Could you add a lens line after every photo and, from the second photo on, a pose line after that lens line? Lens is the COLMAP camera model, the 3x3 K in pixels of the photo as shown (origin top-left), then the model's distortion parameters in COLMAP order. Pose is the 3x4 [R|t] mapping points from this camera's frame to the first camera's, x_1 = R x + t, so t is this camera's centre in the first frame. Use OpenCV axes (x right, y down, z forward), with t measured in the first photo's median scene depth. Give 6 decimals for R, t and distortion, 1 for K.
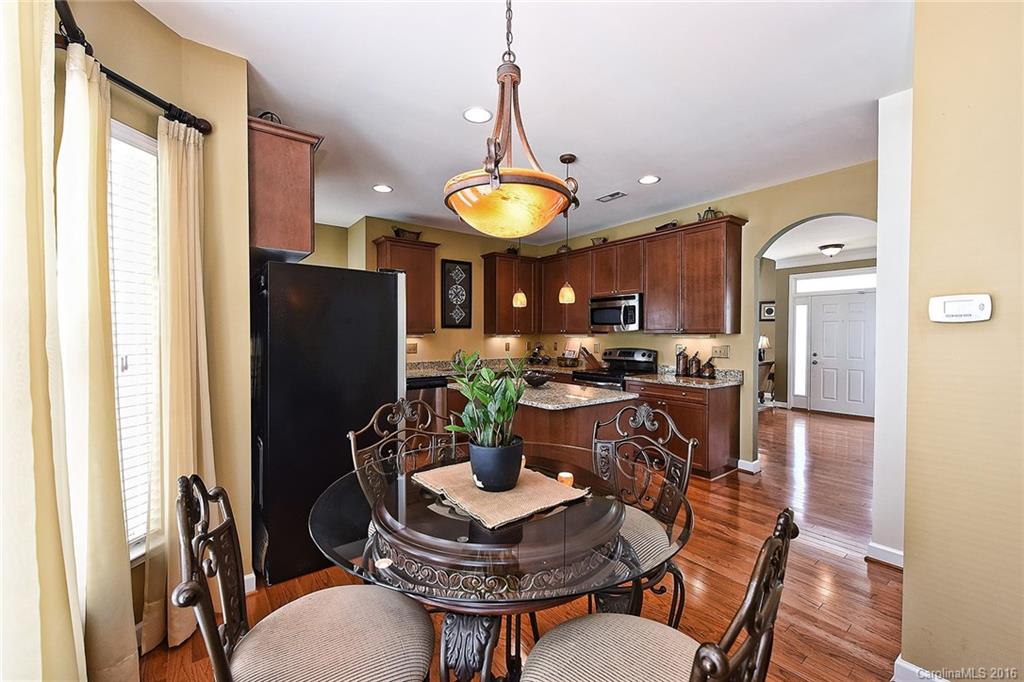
lens RADIAL K [[423.6, 0, 509.0], [0, 423.6, 343.8], [0, 0, 1]] dist [0.000313, -0.001868]
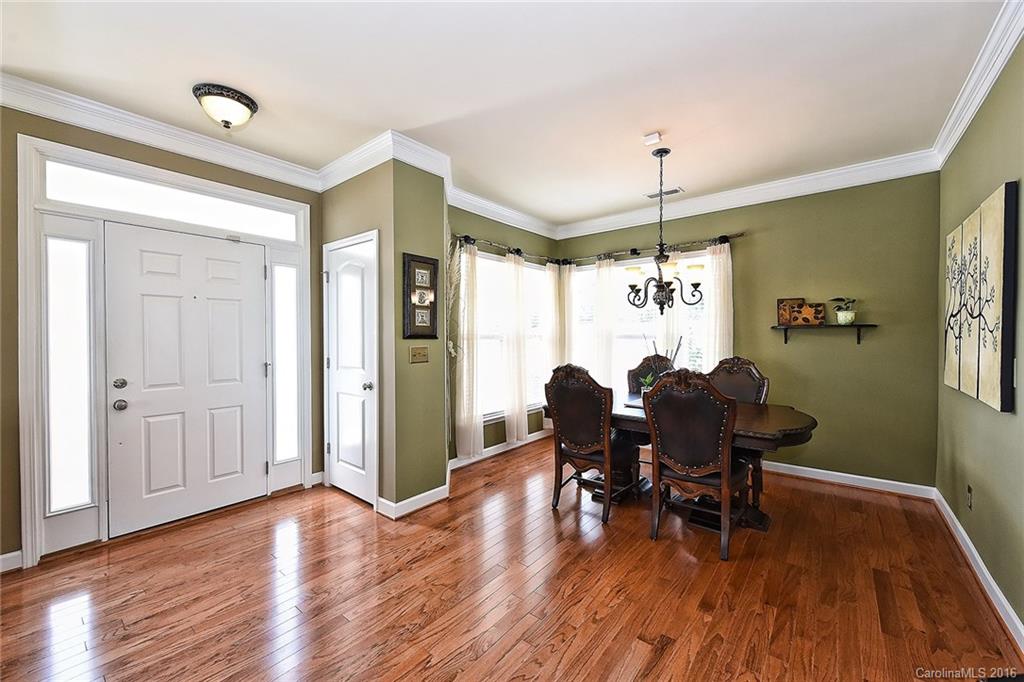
lens RADIAL K [[400.1, 0, 510.7], [0, 400.1, 338.6], [0, 0, 1]] dist [-0.002050, -0.000959]
pose [[-0.234801, -0.011273, 0.971978, 0.430697], [0.020276, 0.999658, 0.016492, -0.016732], [-0.971832, 0.023580, -0.234492, 1.044425]]
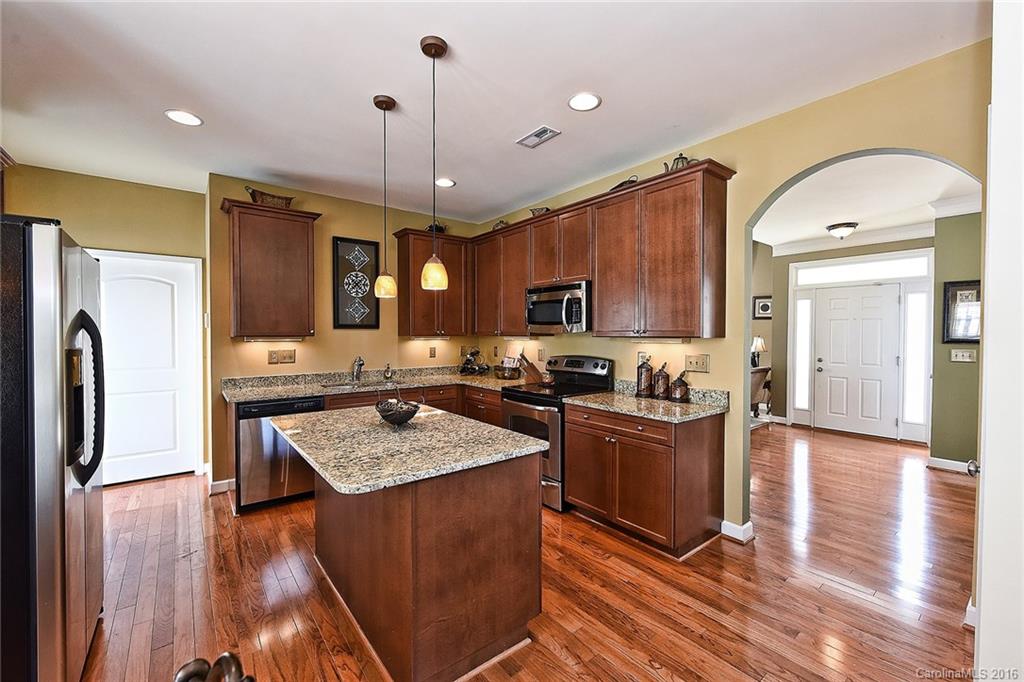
lens RADIAL K [[423.6, 0, 513.7], [0, 423.6, 343.4], [0, 0, 1]] dist [0.000313, -0.001868]
pose [[0.999831, -0.001188, 0.018320, 0.157293], [0.001120, 0.999992, 0.003729, -0.014431], [-0.018325, -0.003708, 0.999825, 0.262524]]
